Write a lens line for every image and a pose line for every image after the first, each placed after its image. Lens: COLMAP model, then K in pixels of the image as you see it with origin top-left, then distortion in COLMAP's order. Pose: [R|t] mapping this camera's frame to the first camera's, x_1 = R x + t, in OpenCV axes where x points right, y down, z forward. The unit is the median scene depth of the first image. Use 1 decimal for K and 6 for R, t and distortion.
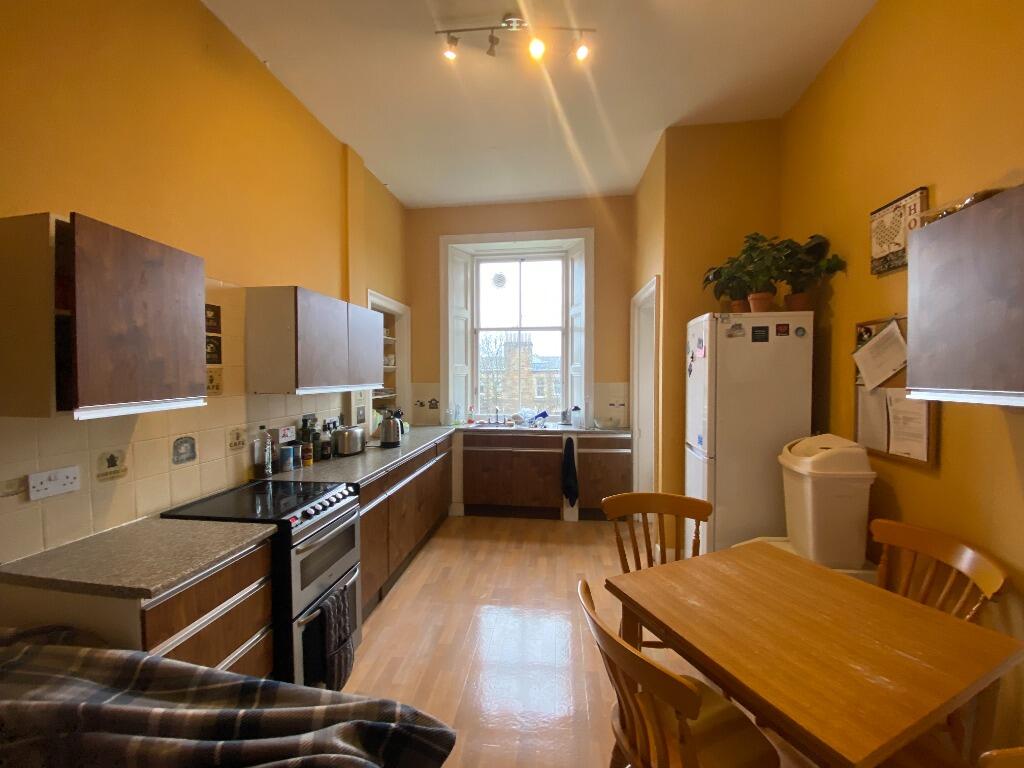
lens RADIAL K [[414.0, 0, 514.8], [0, 414.0, 380.2], [0, 0, 1]] dist [0.001320, 0.000033]
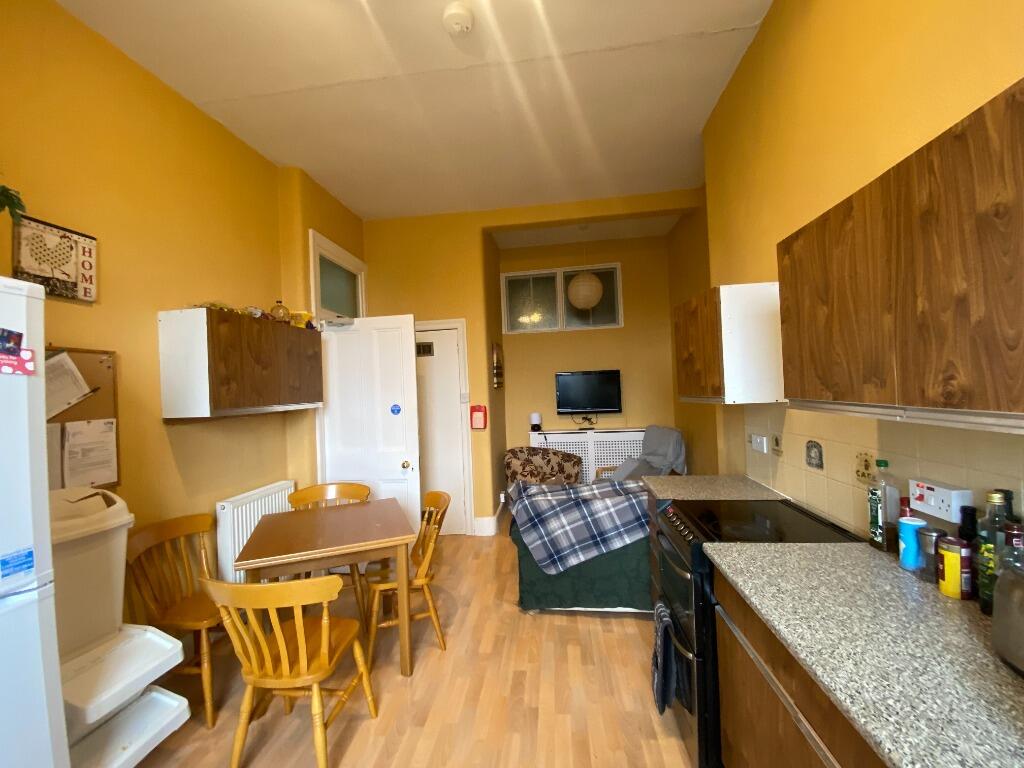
lens RADIAL K [[414.0, 0, 510.9], [0, 414.0, 384.9], [0, 0, 1]] dist [0.001320, 0.000033]
pose [[-0.999032, 0.043781, 0.004369, -0.112083], [0.043829, 0.998972, 0.011561, -0.033855], [-0.003859, 0.011741, -0.999924, 1.970256]]
